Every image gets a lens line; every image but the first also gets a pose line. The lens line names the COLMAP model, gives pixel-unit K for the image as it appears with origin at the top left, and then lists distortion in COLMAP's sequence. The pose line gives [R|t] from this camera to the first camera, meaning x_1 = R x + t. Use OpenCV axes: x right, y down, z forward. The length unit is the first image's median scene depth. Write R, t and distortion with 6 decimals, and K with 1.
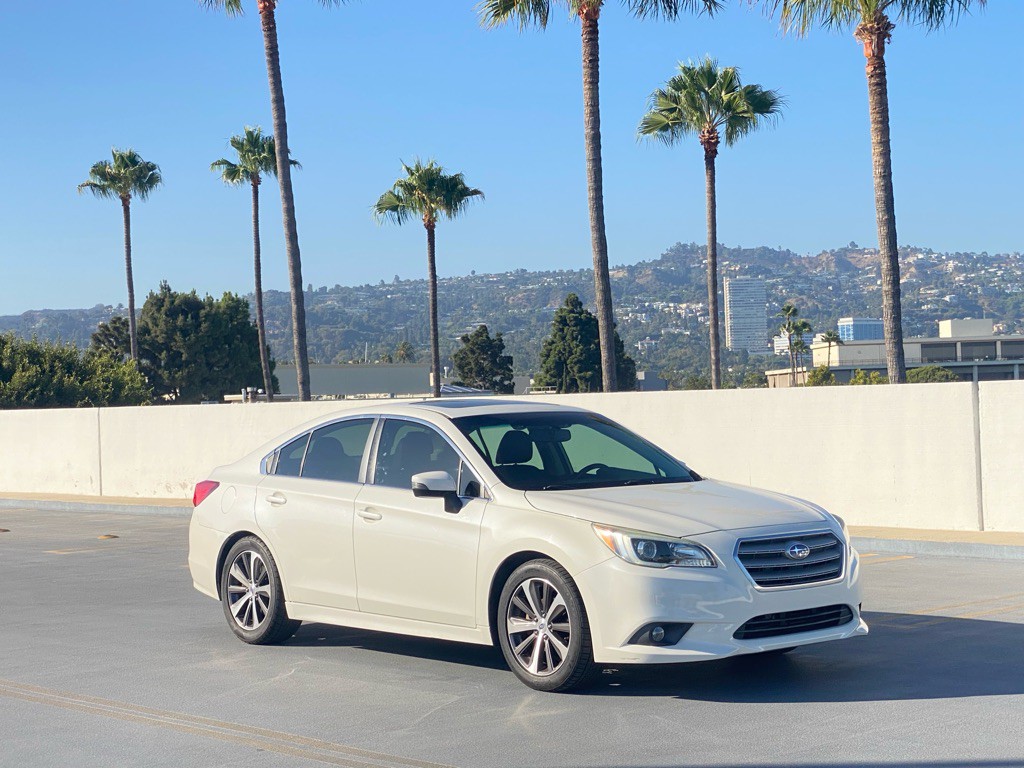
lens RADIAL K [[1749.4, 0, 594.6], [0, 1749.4, 386.0], [0, 0, 1]] dist [0.060595, 0.185687]
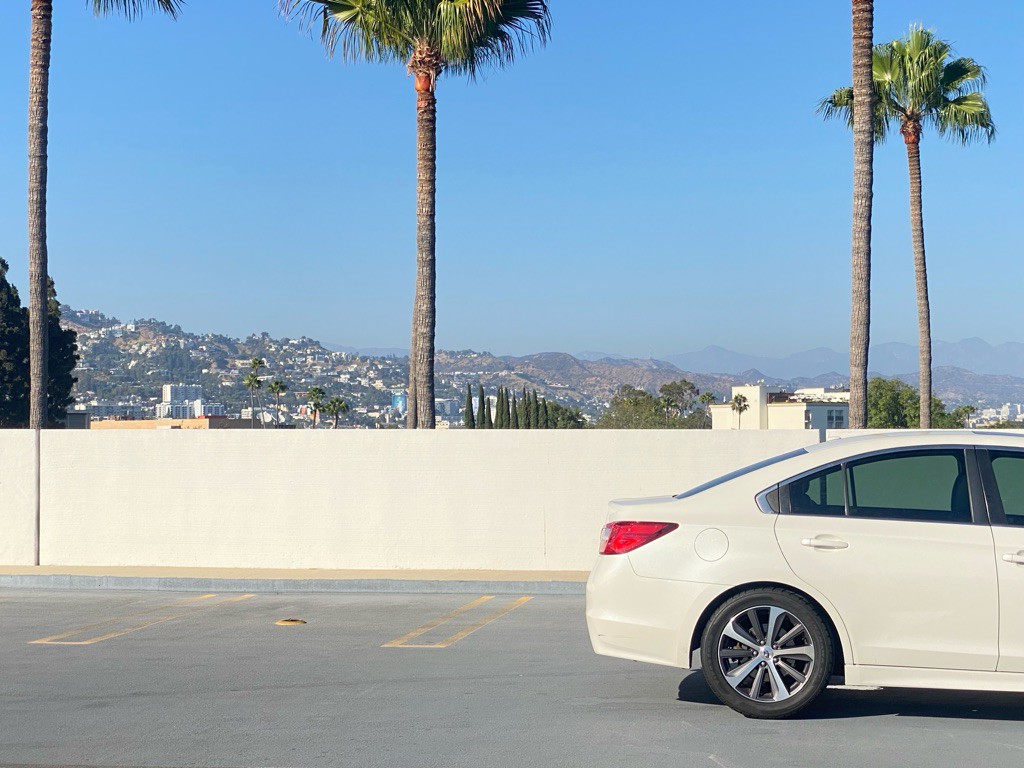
lens RADIAL K [[1749.4, 0, 594.6], [0, 1749.4, 386.0], [0, 0, 1]] dist [0.060595, 0.185687]
pose [[0.801366, 0.048053, 0.596242, -0.269084], [-0.029105, 0.998720, -0.041372, 0.009607], [-0.597466, 0.015800, 0.801738, 0.137366]]
